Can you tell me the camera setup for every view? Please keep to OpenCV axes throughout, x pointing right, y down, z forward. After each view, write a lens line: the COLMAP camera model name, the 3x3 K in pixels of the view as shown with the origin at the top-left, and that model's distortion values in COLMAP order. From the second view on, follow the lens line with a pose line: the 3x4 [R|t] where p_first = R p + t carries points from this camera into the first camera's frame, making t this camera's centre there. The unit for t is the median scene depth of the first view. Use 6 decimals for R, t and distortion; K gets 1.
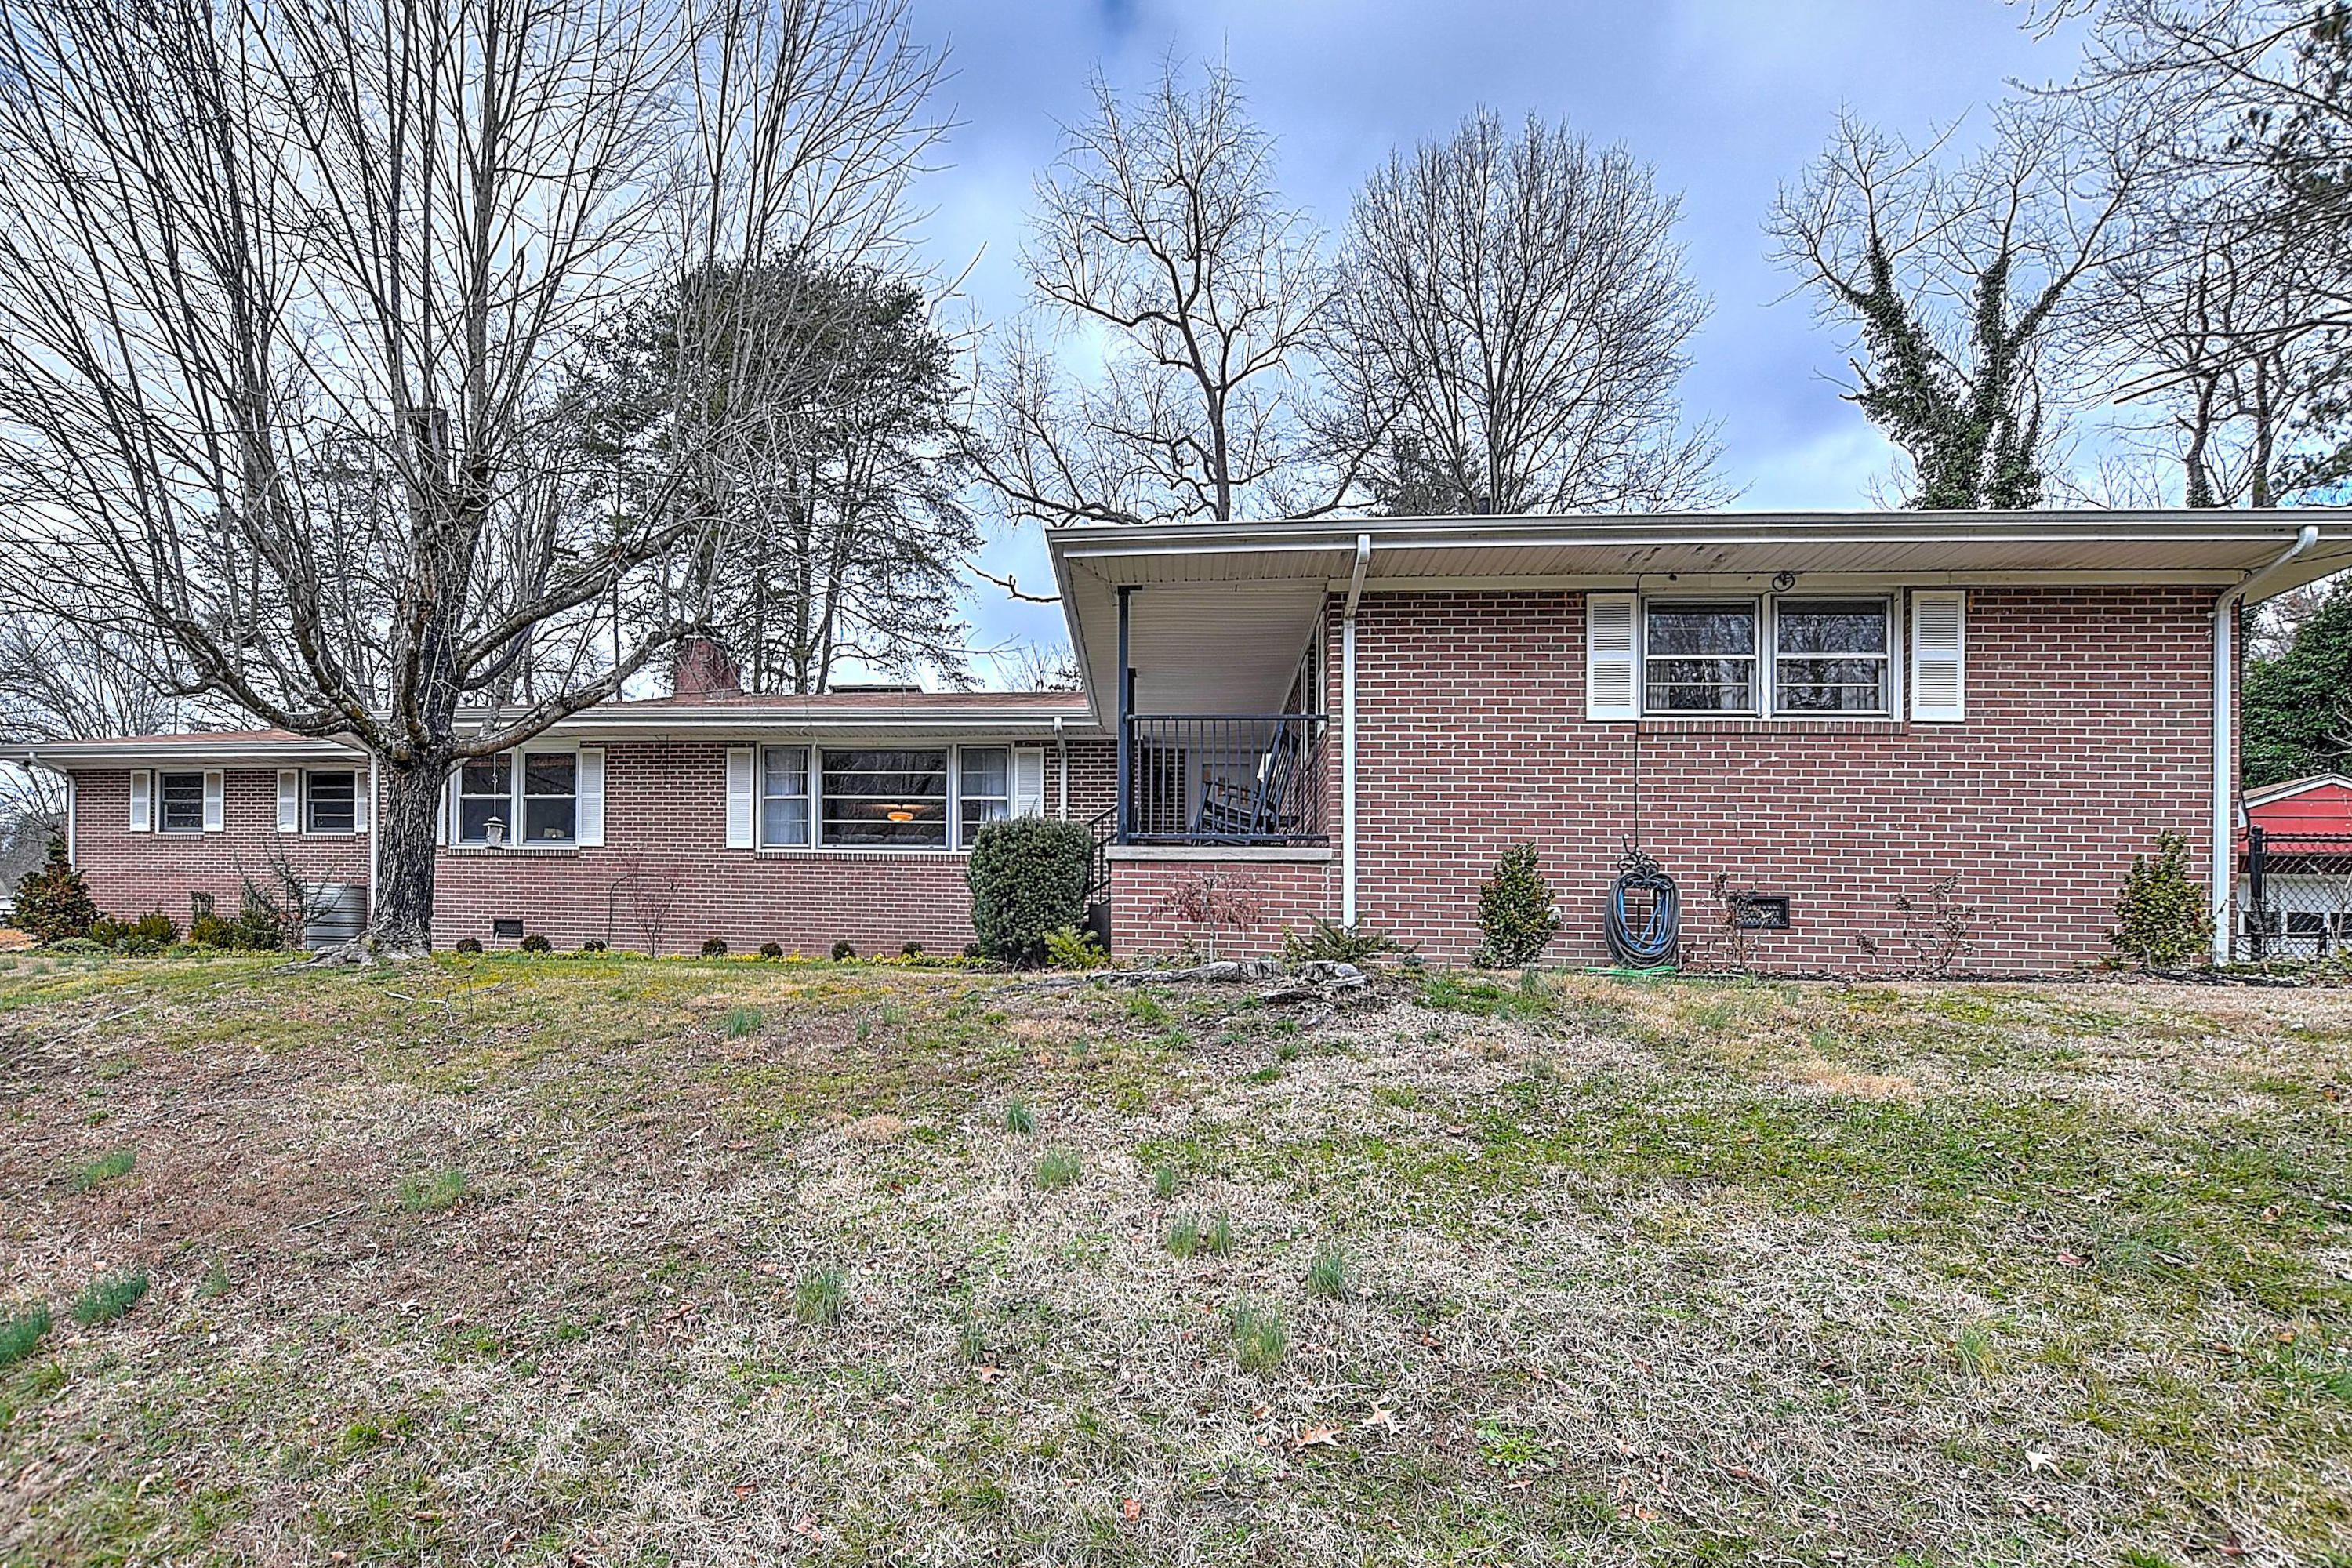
lens RADIAL K [[1121.8, 0, 1175.6], [0, 1121.8, 916.2], [0, 0, 1]] dist [-0.023552, -0.000543]
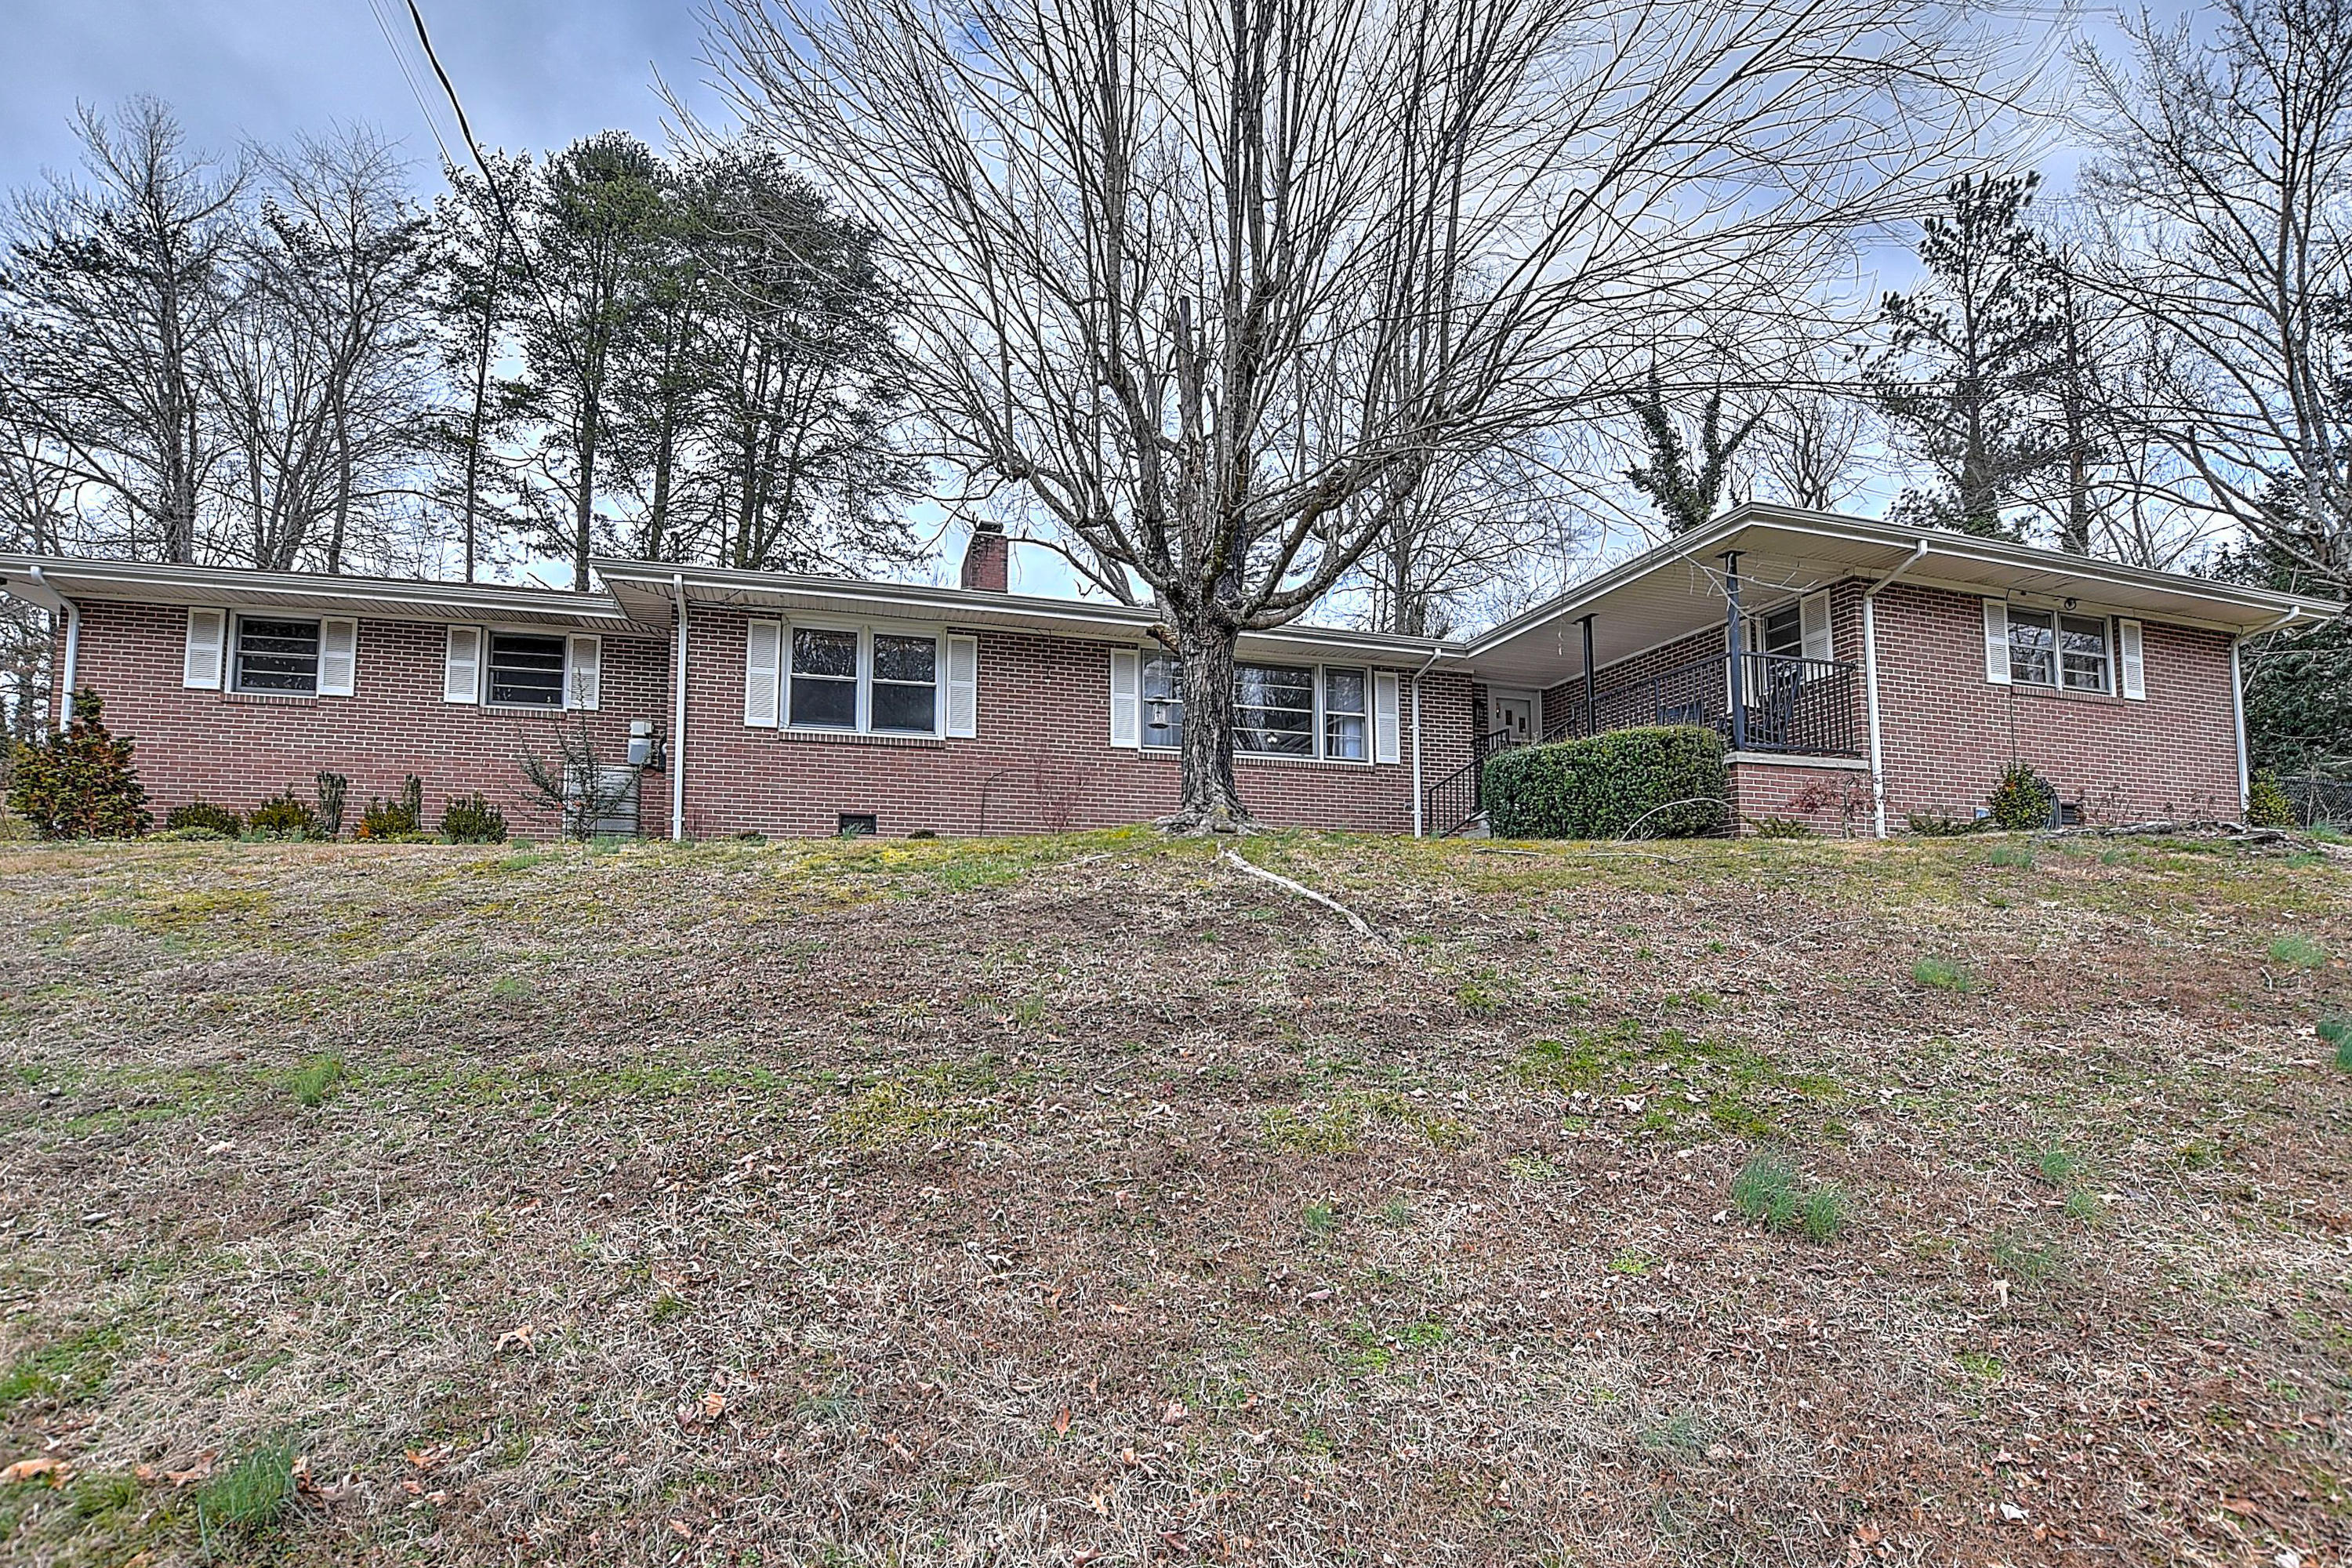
lens RADIAL K [[1037.5, 0, 1162.4], [0, 1037.5, 791.6], [0, 0, 1]] dist [-0.041002, 0.007881]
pose [[0.916592, 0.033524, 0.398415, -0.706771], [-0.005741, 0.997479, -0.070724, 0.042487], [-0.399782, 0.062538, 0.914474, 0.134431]]
